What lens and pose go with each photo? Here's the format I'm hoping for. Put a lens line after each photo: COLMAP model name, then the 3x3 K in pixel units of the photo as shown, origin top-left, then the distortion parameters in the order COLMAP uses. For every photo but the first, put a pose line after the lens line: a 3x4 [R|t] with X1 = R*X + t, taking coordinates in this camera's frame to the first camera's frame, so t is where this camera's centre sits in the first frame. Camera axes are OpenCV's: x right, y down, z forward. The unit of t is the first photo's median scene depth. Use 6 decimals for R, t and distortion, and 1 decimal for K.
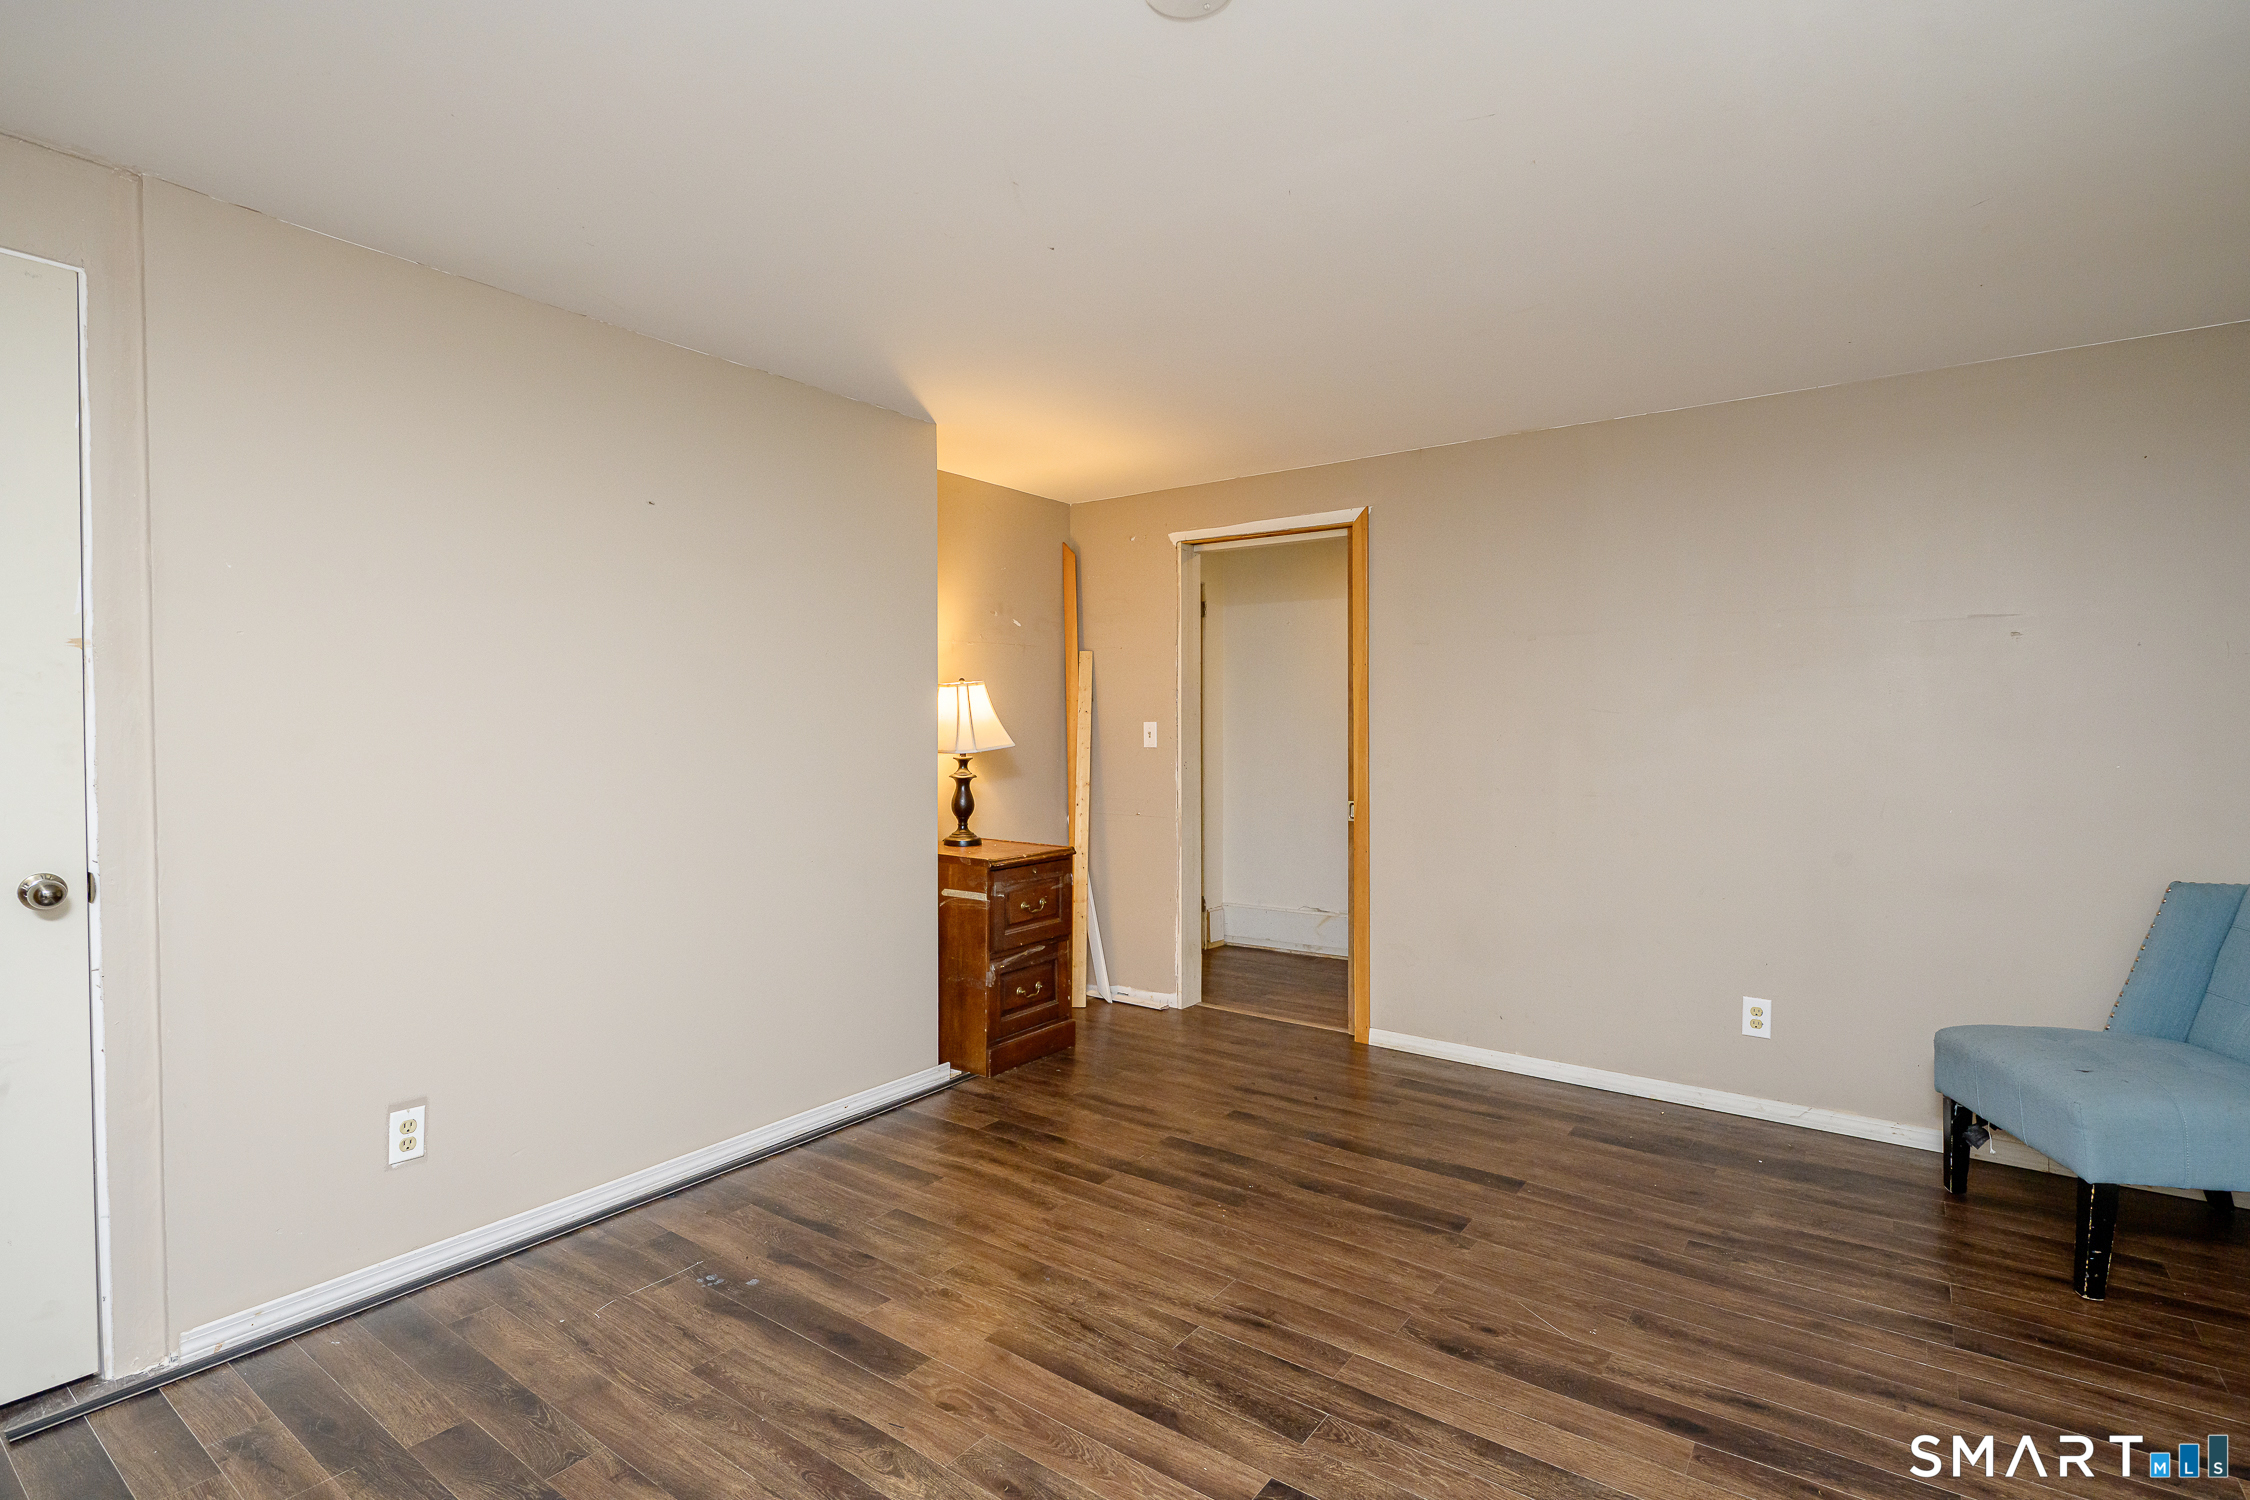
lens RADIAL K [[1108.9, 0, 1120.6], [0, 1108.9, 744.6], [0, 0, 1]] dist [-0.004006, -0.000104]
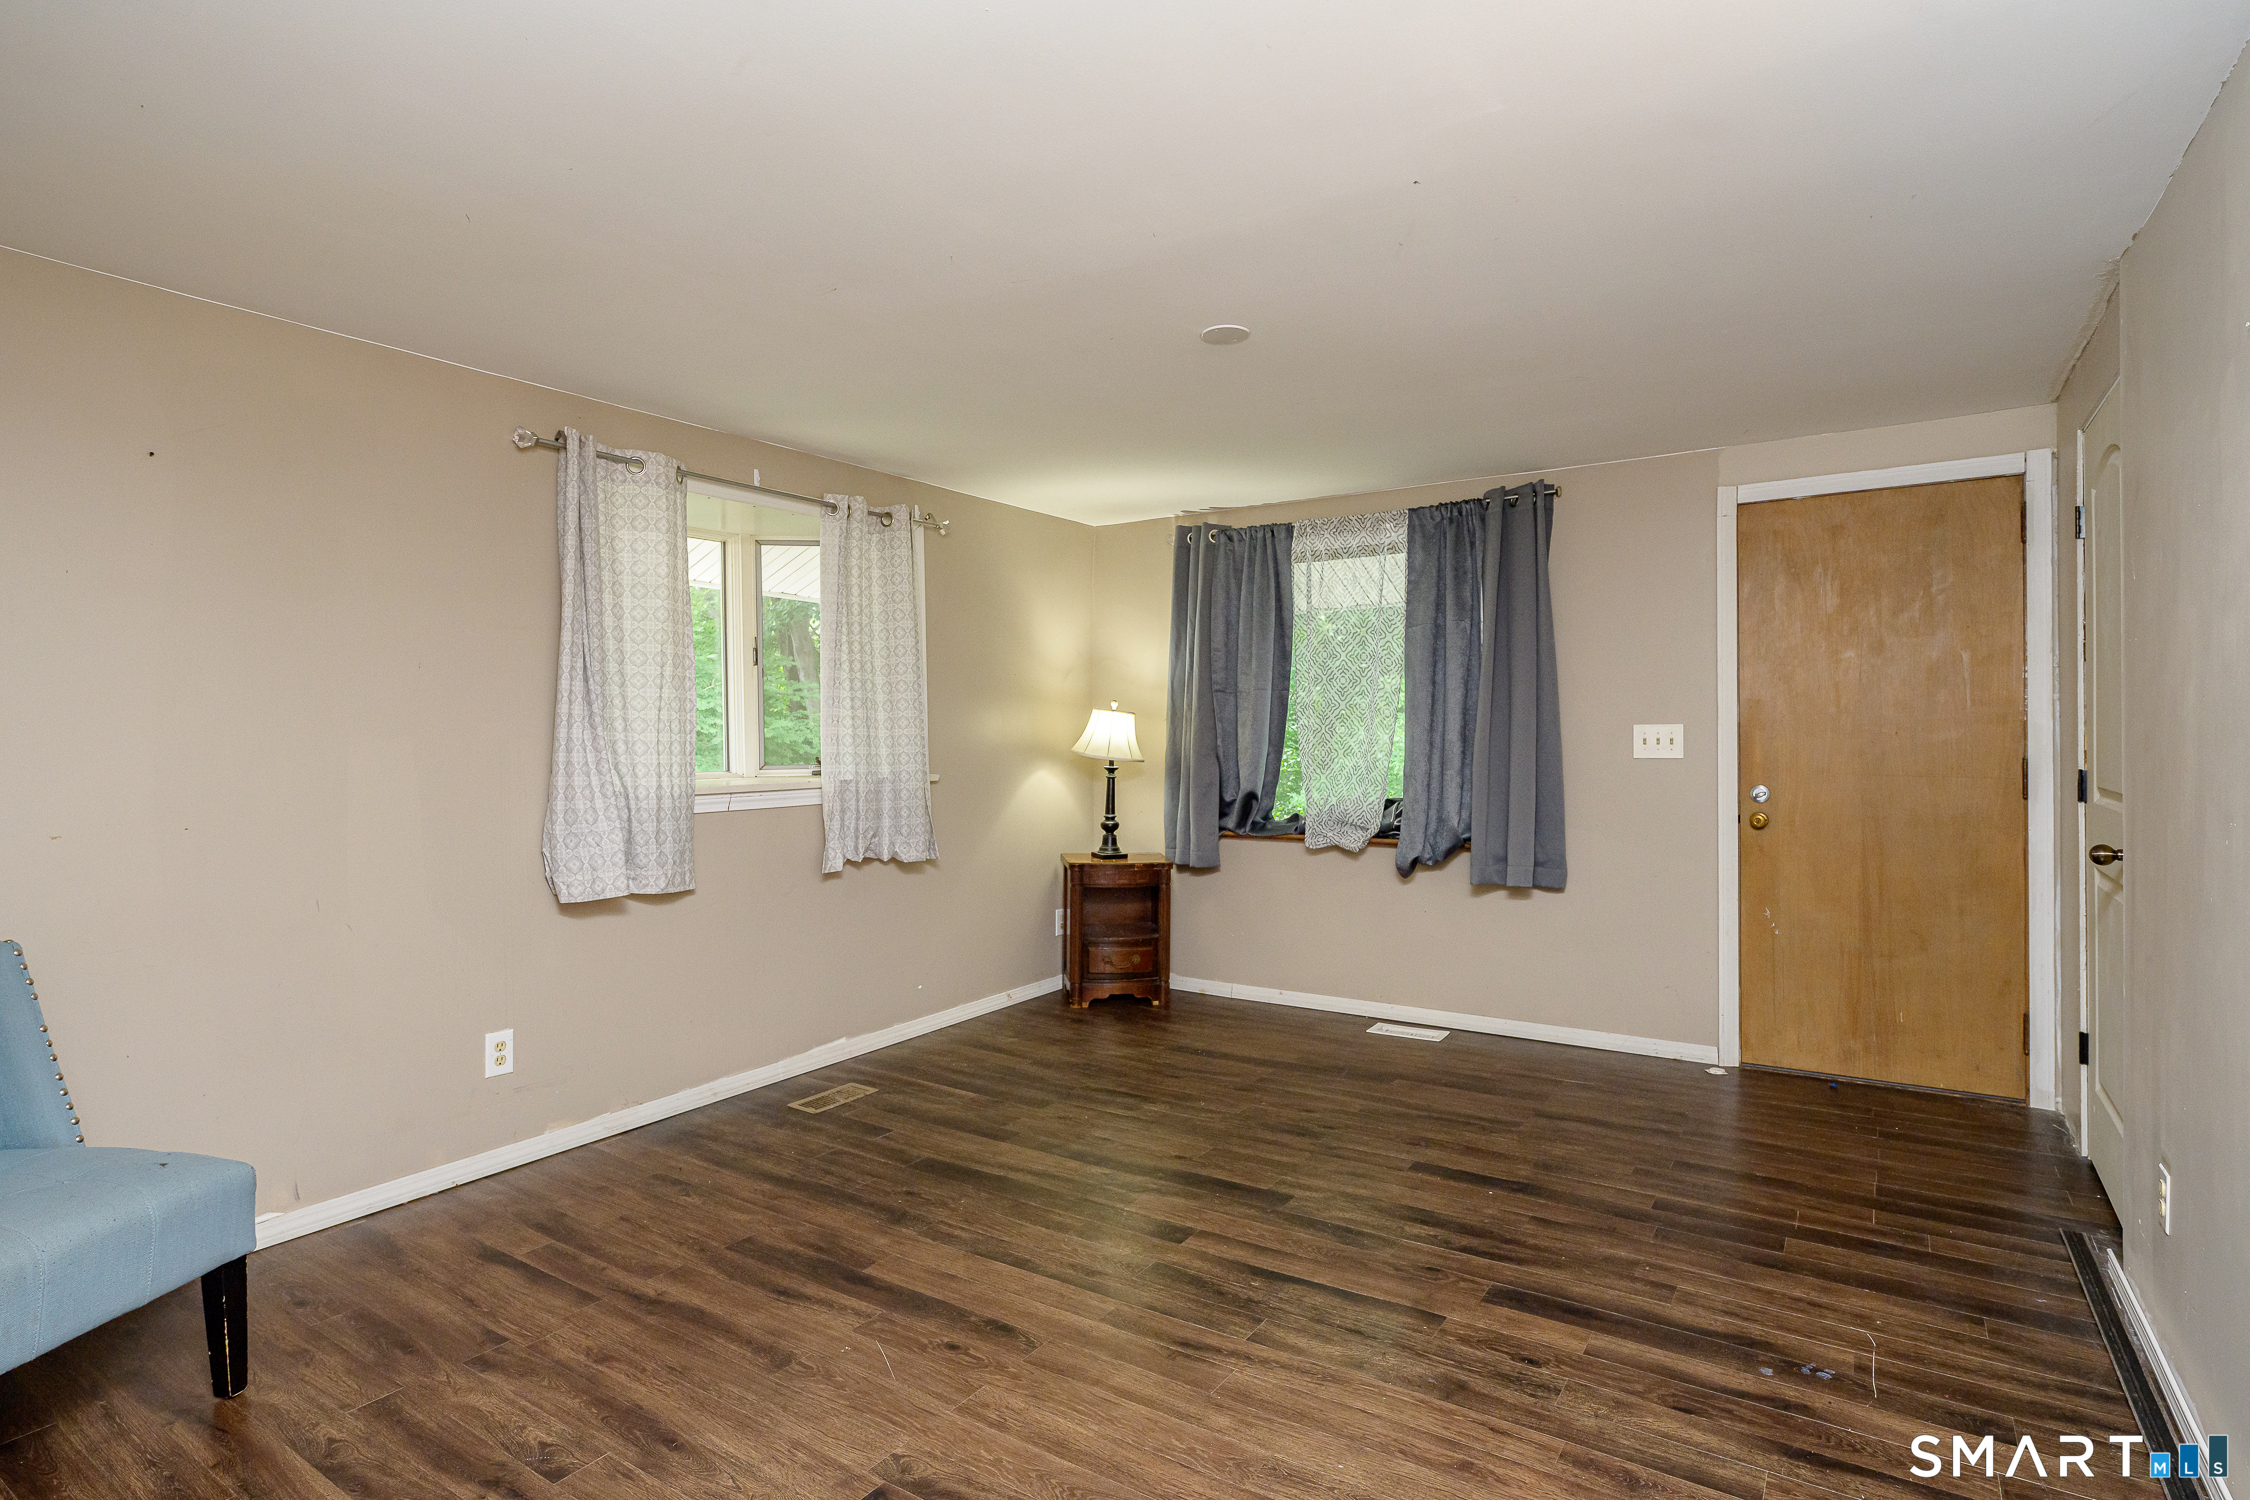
lens RADIAL K [[1132.9, 0, 1126.7], [0, 1132.9, 742.9], [0, 0, 1]] dist [0.000186, -0.000010]
pose [[-0.998667, 0.006633, -0.051181, 0.224987], [0.005501, 0.999738, 0.022220, -0.028677], [0.051315, 0.021909, -0.998442, 1.996313]]
